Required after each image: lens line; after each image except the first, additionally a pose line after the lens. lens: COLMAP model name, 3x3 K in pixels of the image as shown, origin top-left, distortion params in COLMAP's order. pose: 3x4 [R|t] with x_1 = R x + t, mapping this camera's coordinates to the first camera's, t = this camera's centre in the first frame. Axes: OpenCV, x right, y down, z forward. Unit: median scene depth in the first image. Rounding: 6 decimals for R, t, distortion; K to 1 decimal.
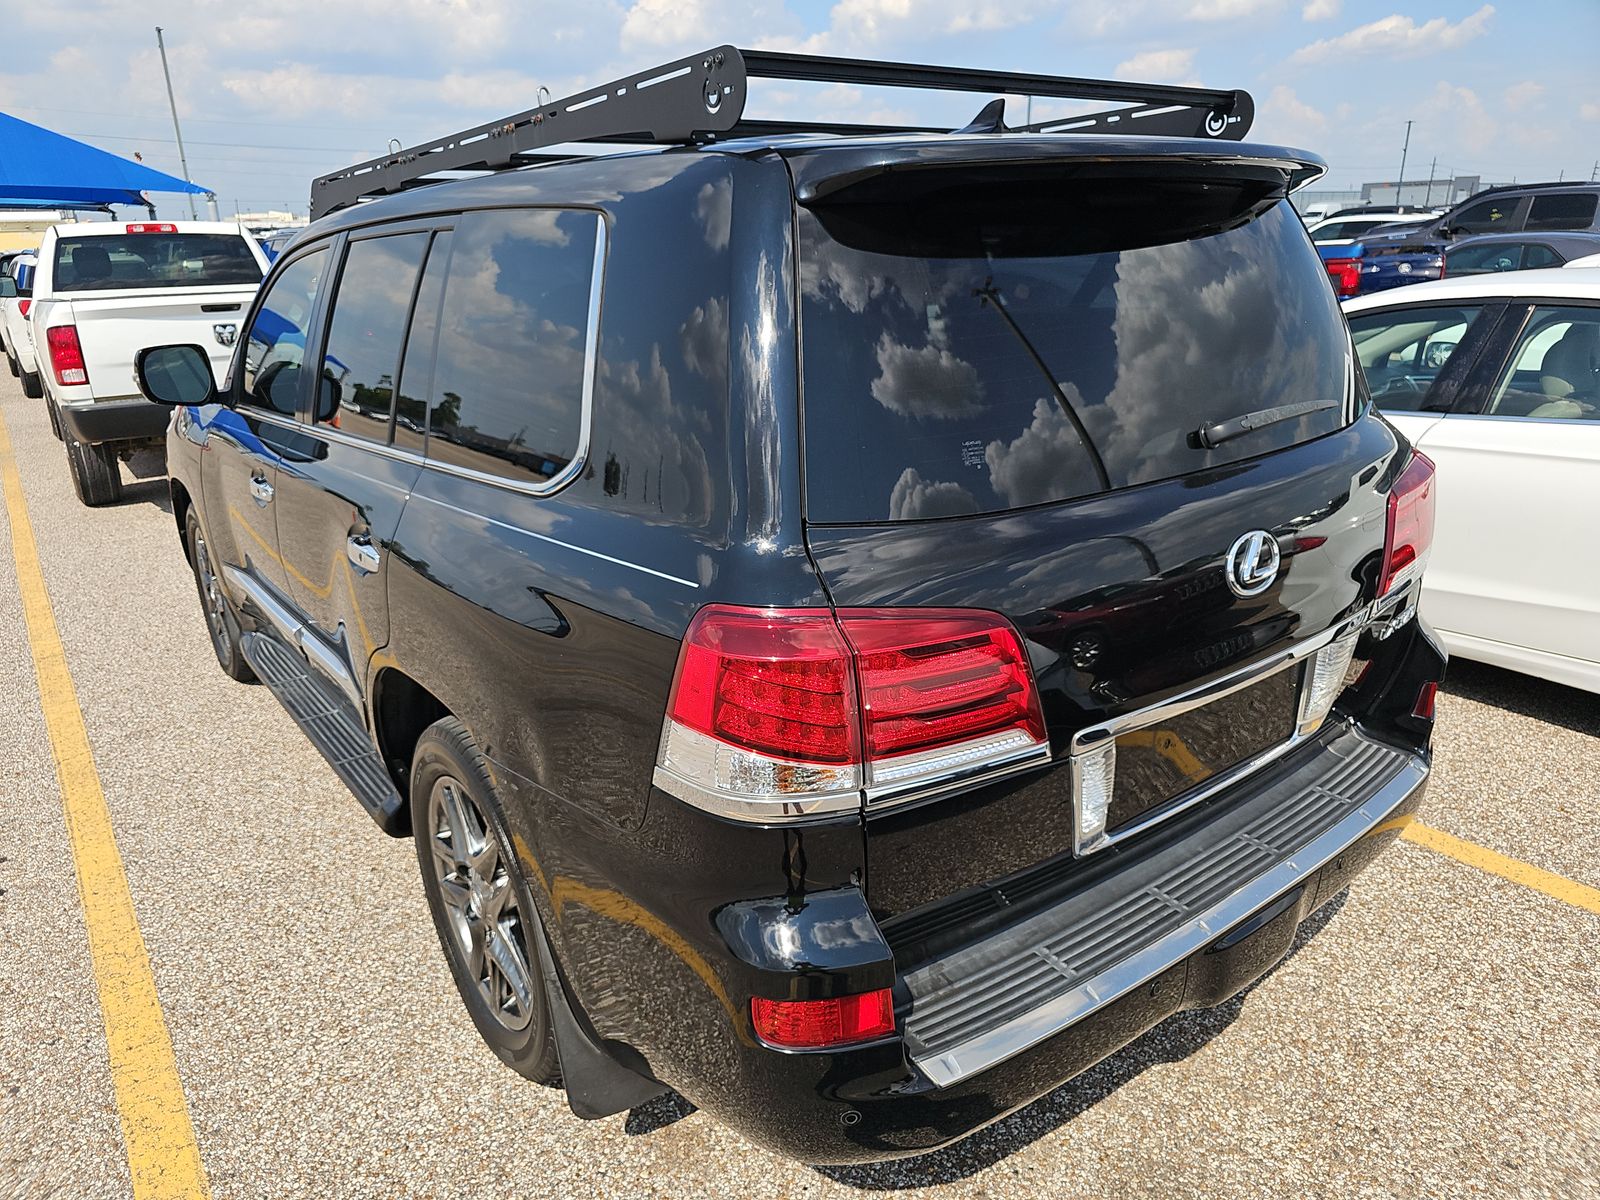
lens RADIAL K [[1072.2, 0, 795.1], [0, 1072.2, 594.5], [0, 0, 1]] dist [-0.005706, -0.000793]
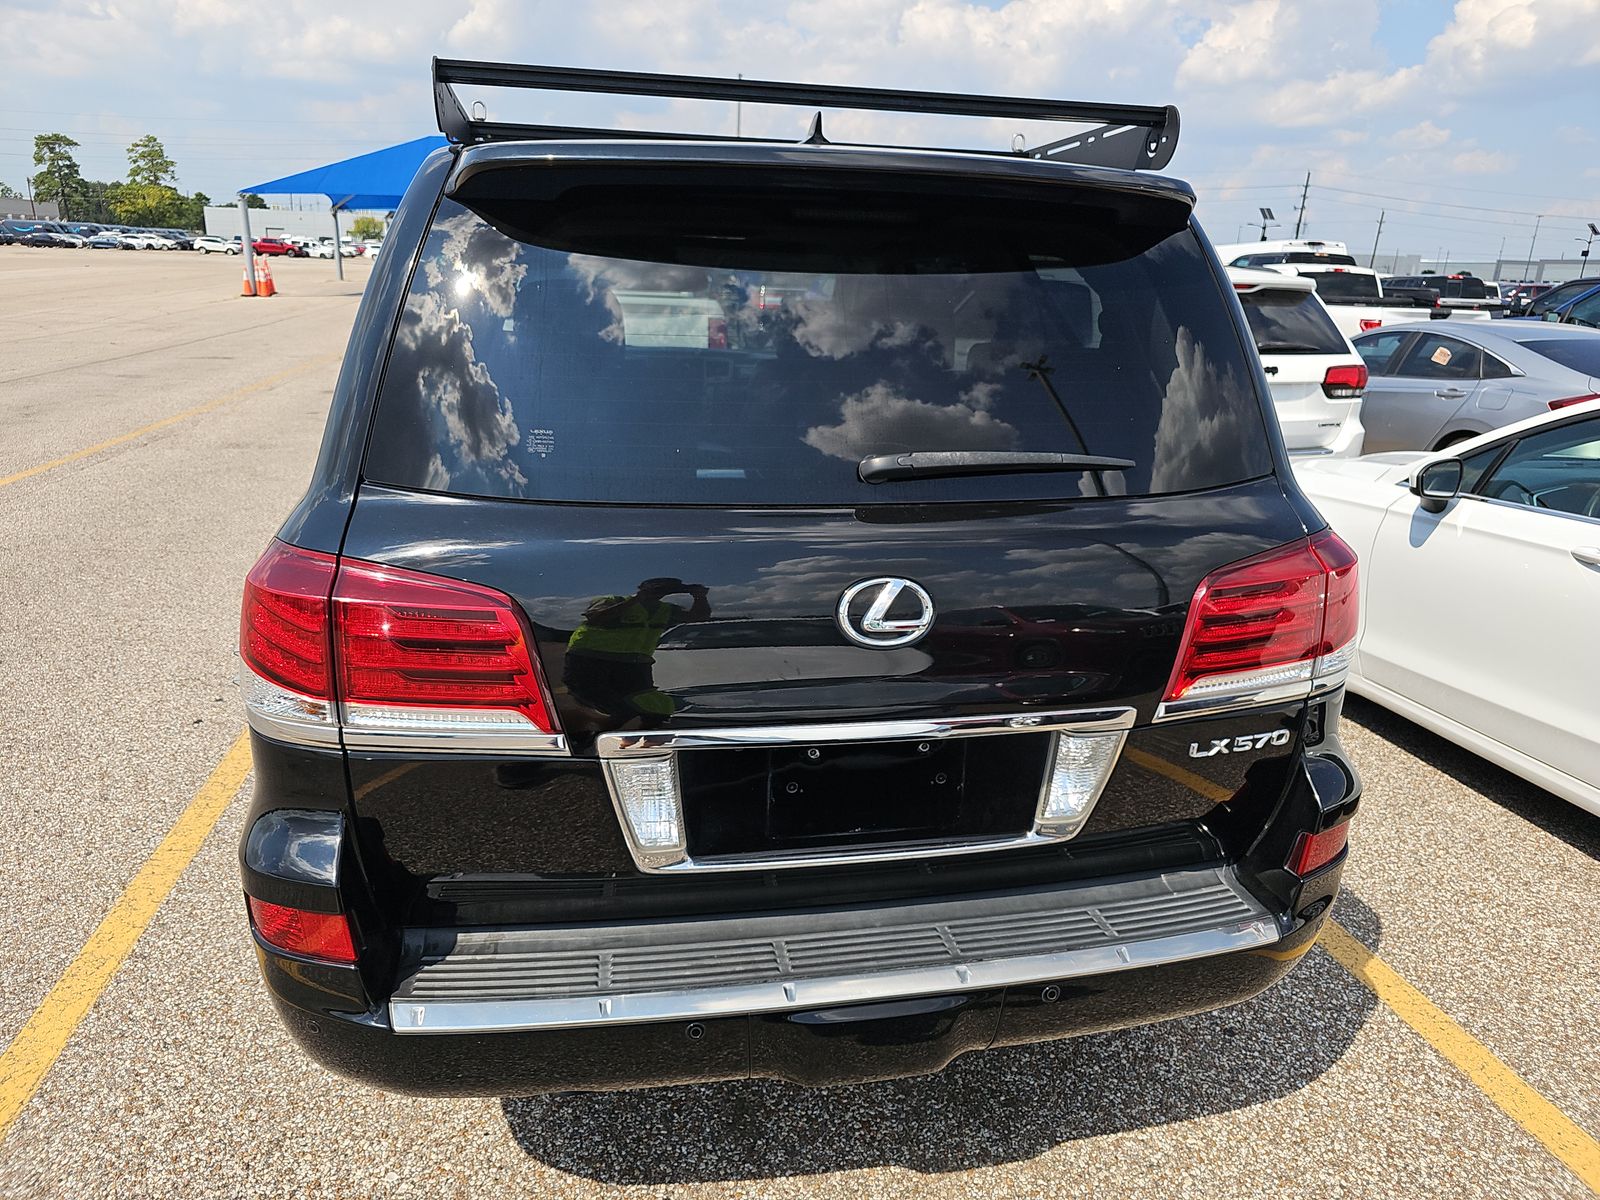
lens RADIAL K [[1064.9, 0, 796.5], [0, 1064.9, 595.8], [0, 0, 1]] dist [0.001862, -0.004441]
pose [[0.905620, 0.179241, -0.384349, 0.594030], [-0.191724, 0.981431, 0.005940, -0.028593], [0.378277, 0.068310, 0.923169, 0.113572]]
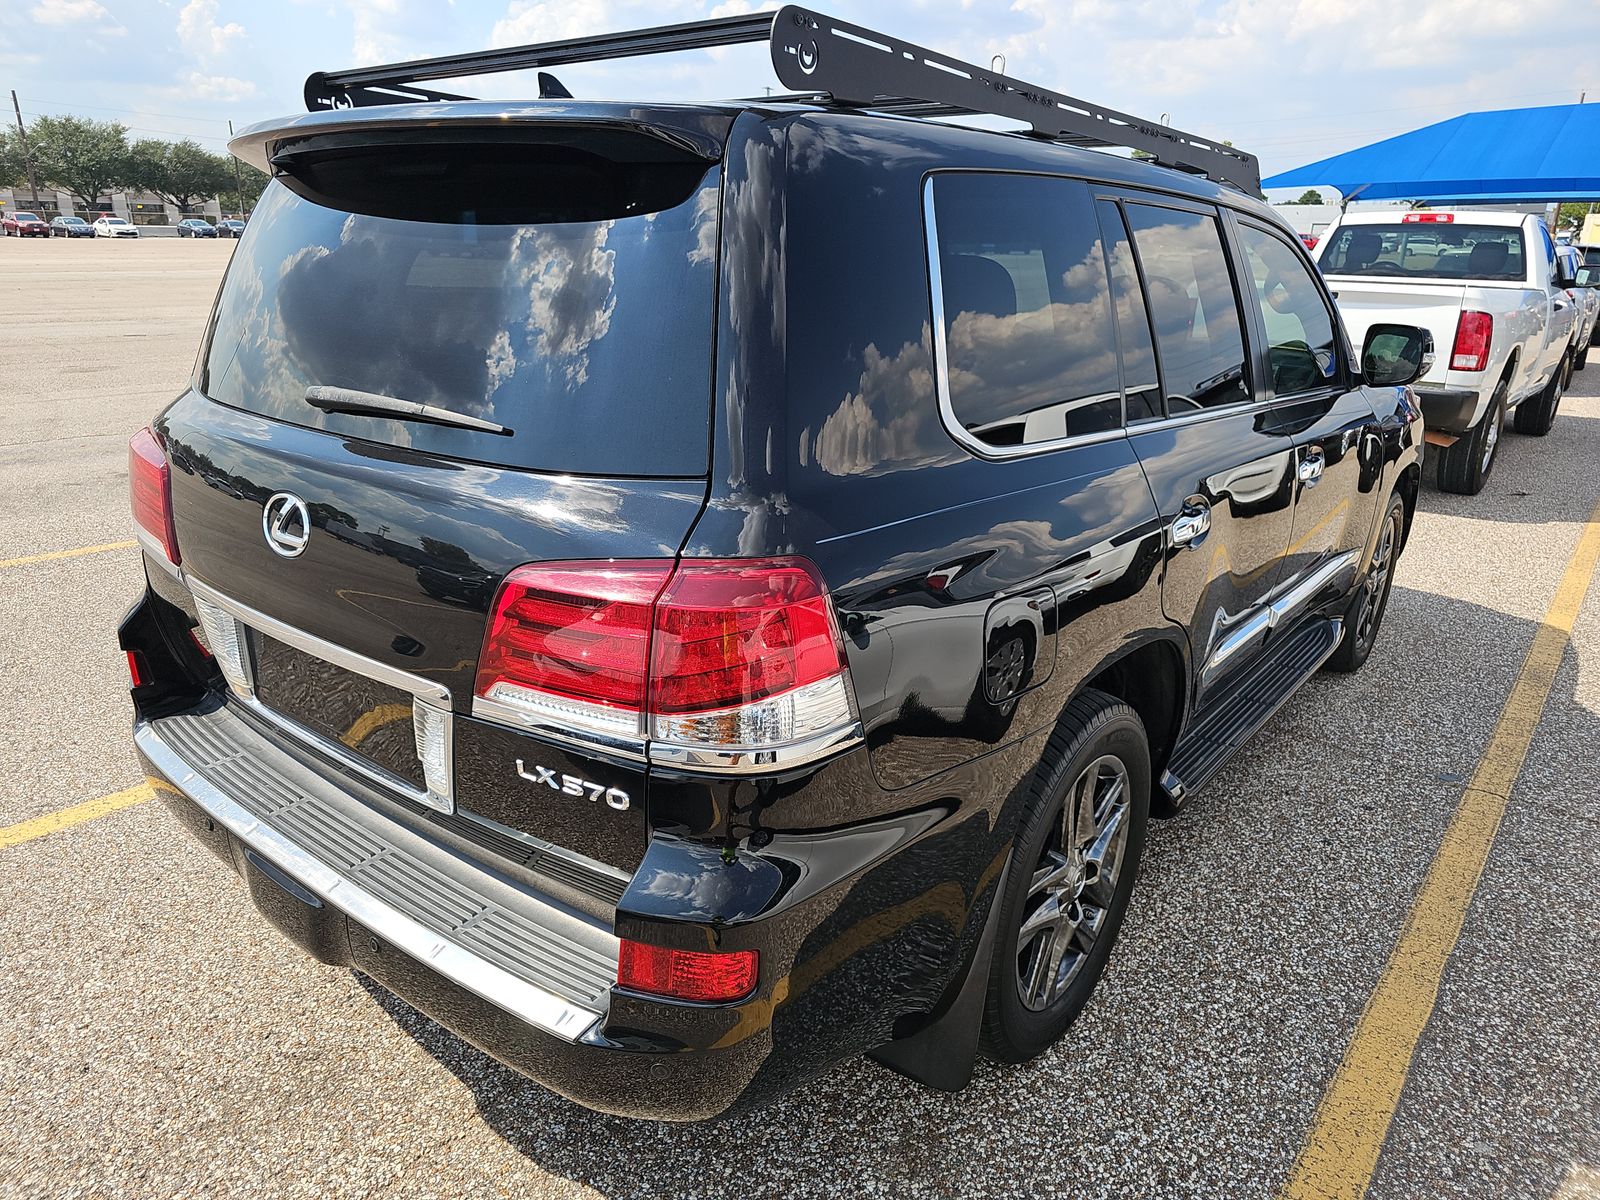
lens RADIAL K [[1072.2, 0, 795.1], [0, 1072.2, 594.5], [0, 0, 1]] dist [-0.005706, -0.000793]
pose [[0.251884, 0.332580, -0.908815, 1.273482], [-0.329241, 0.912526, 0.242687, -0.320676], [0.910030, 0.238090, 0.339350, 0.952122]]
